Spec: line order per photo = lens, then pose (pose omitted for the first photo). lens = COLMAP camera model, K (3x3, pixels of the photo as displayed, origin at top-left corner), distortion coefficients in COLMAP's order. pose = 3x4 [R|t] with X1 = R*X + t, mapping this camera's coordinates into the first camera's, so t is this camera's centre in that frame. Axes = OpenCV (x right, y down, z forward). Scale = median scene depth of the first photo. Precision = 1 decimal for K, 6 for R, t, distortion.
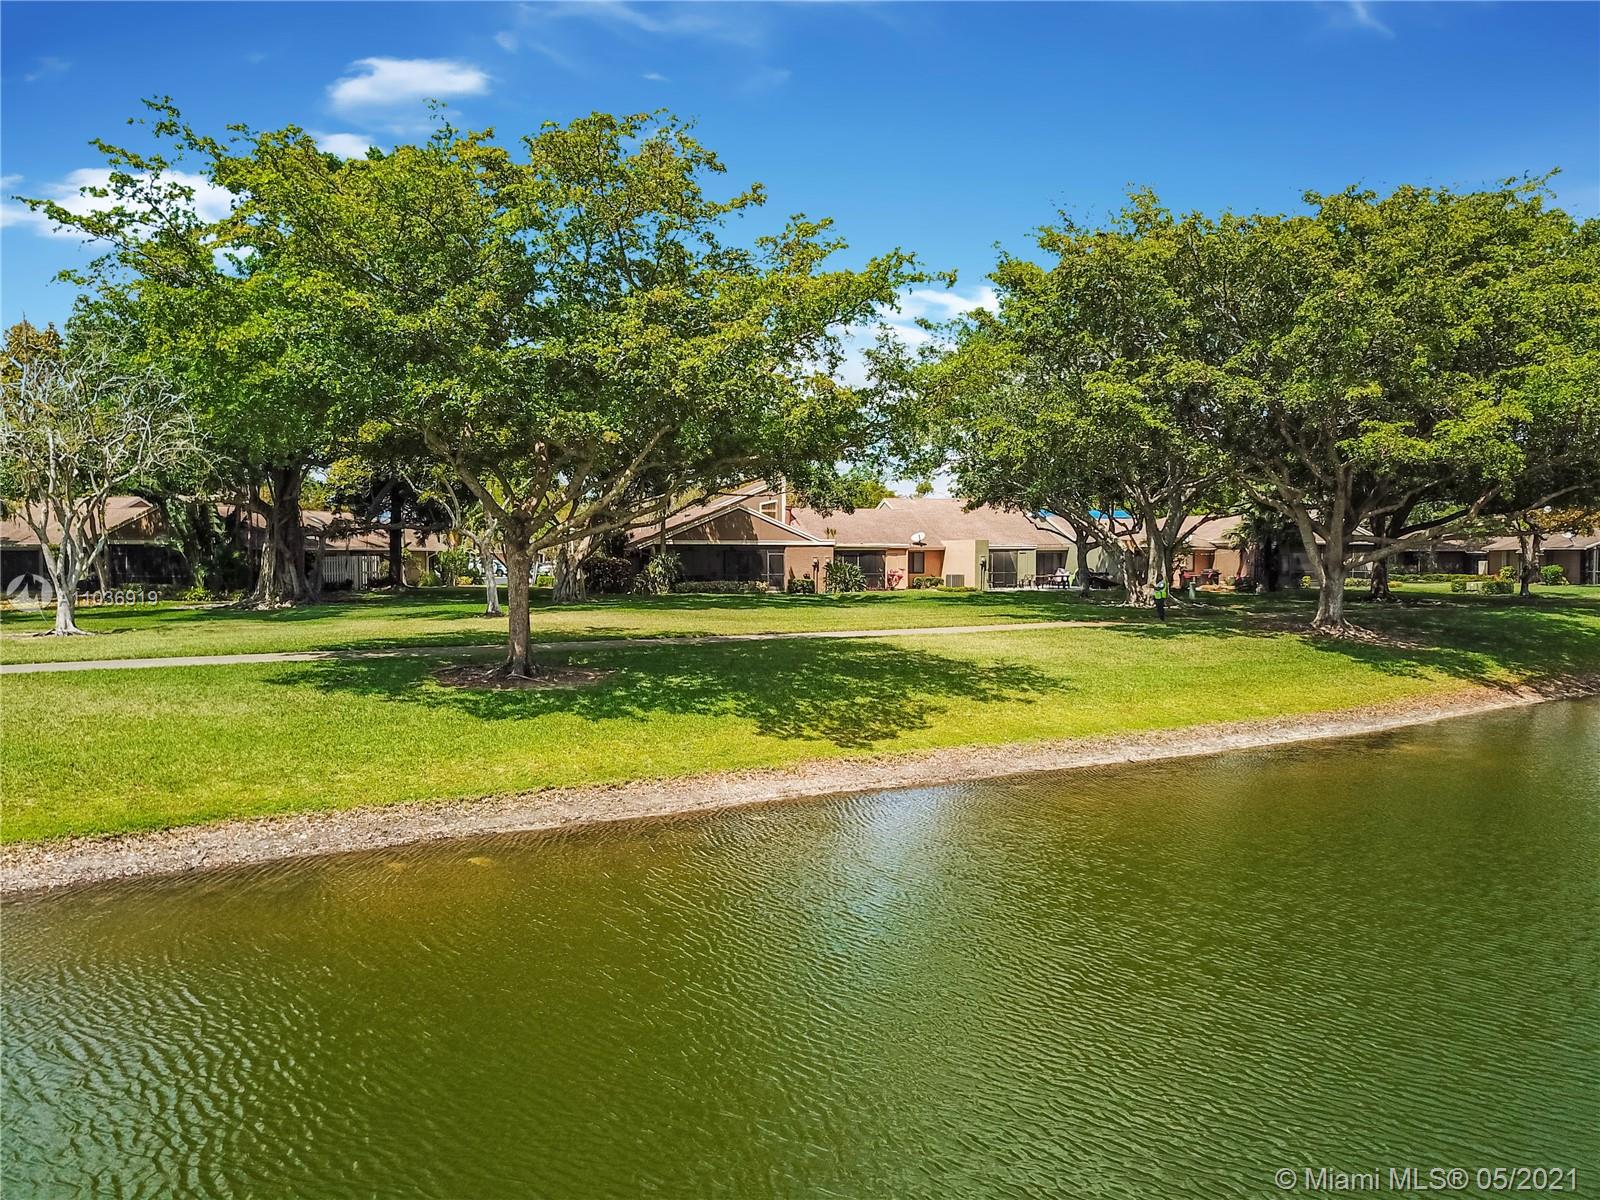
lens RADIAL K [[1251.2, 0, 770.7], [0, 1251.2, 605.1], [0, 0, 1]] dist [-0.005322, -0.002272]
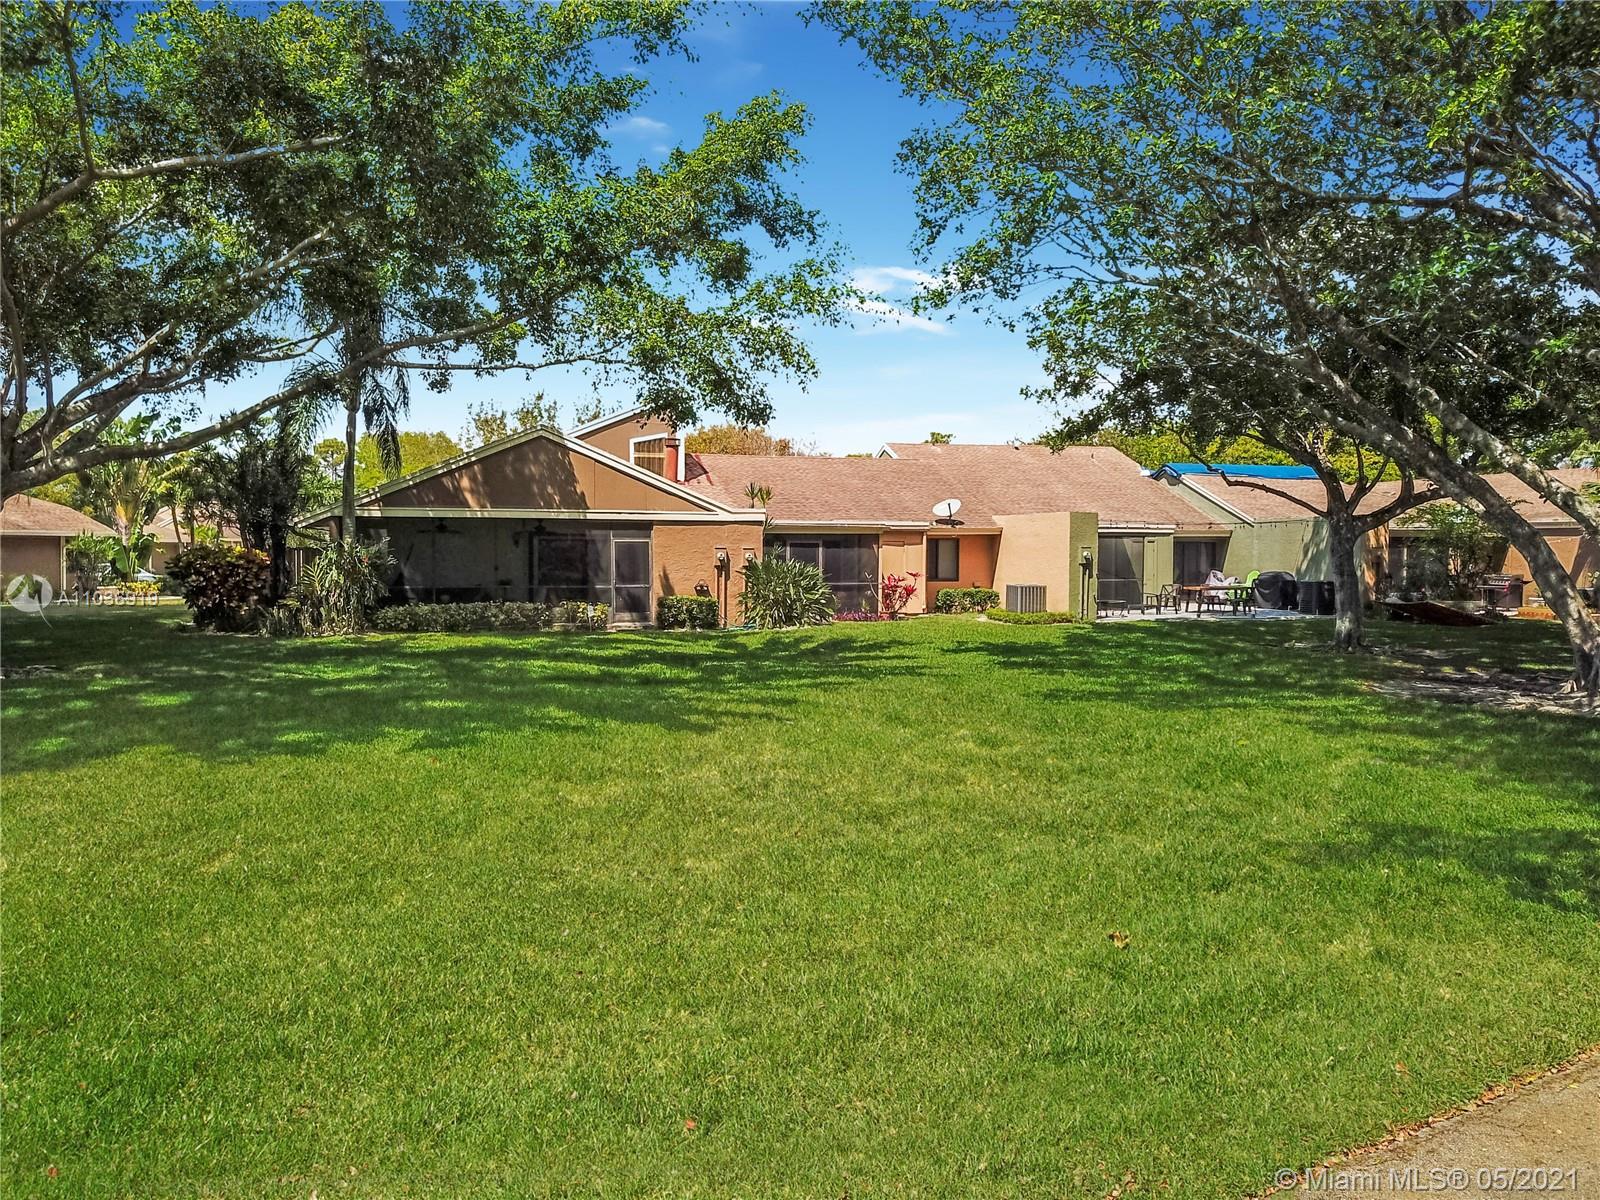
lens RADIAL K [[1251.2, 0, 770.7], [0, 1251.2, 605.1], [0, 0, 1]] dist [-0.005322, -0.002272]
pose [[0.999911, 0.004023, -0.012696, 0.056875], [-0.003943, 0.999972, 0.006305, -0.019661], [0.012721, -0.006255, 0.999900, 0.526259]]
